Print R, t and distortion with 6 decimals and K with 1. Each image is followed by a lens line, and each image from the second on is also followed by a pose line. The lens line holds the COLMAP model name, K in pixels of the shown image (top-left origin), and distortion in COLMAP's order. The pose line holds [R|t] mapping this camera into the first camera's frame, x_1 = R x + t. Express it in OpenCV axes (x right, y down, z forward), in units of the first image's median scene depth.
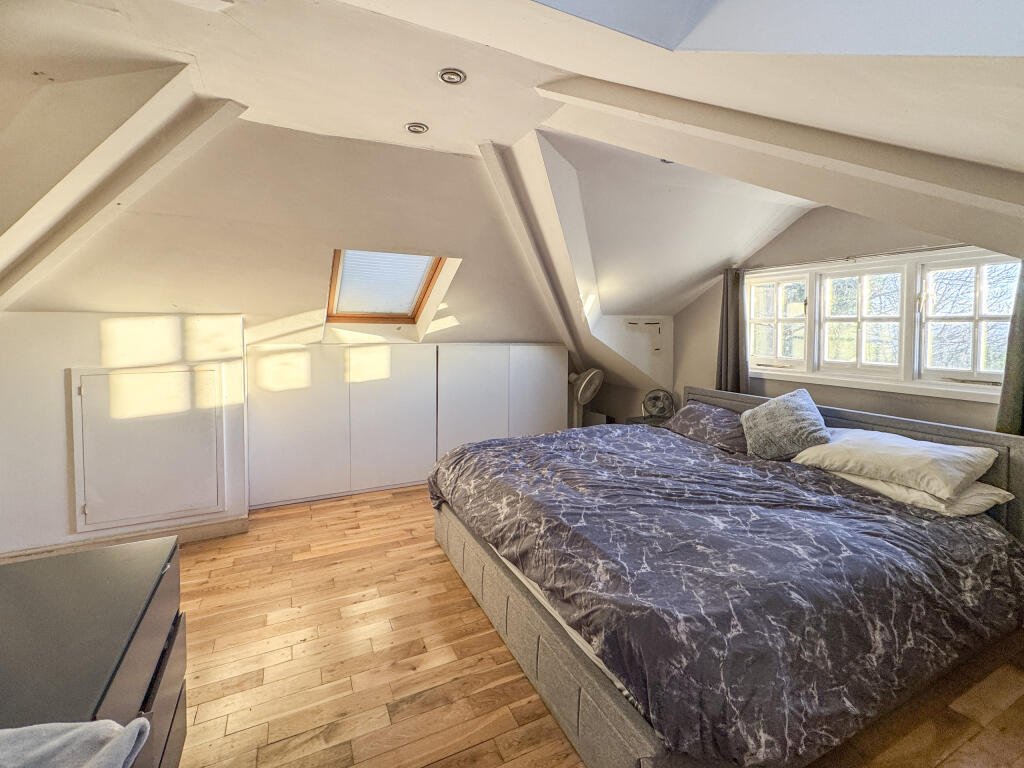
lens RADIAL K [[411.5, 0, 513.0], [0, 411.5, 336.2], [0, 0, 1]] dist [0.000398, 0.000136]
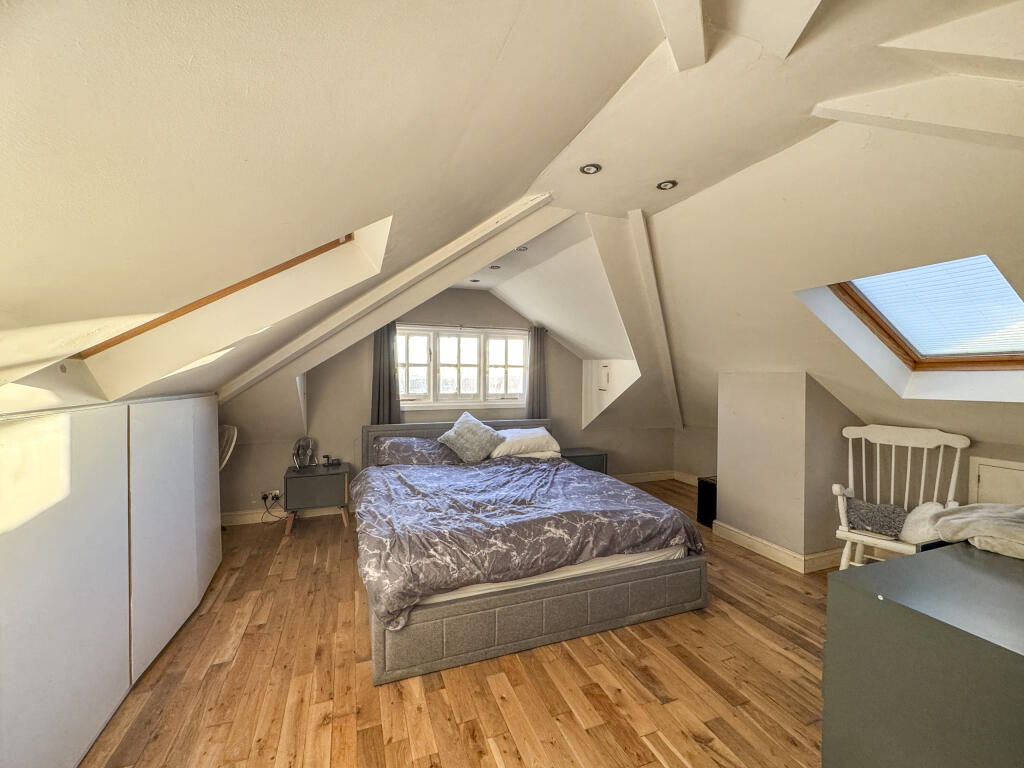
lens RADIAL K [[408.2, 0, 513.6], [0, 408.2, 378.6], [0, 0, 1]] dist [0.000043, 0.000148]
pose [[0.144752, -0.016860, 0.989324, -0.853643], [0.015378, 0.999772, 0.014788, -0.012922], [-0.989348, 0.013073, 0.144979, 0.719387]]
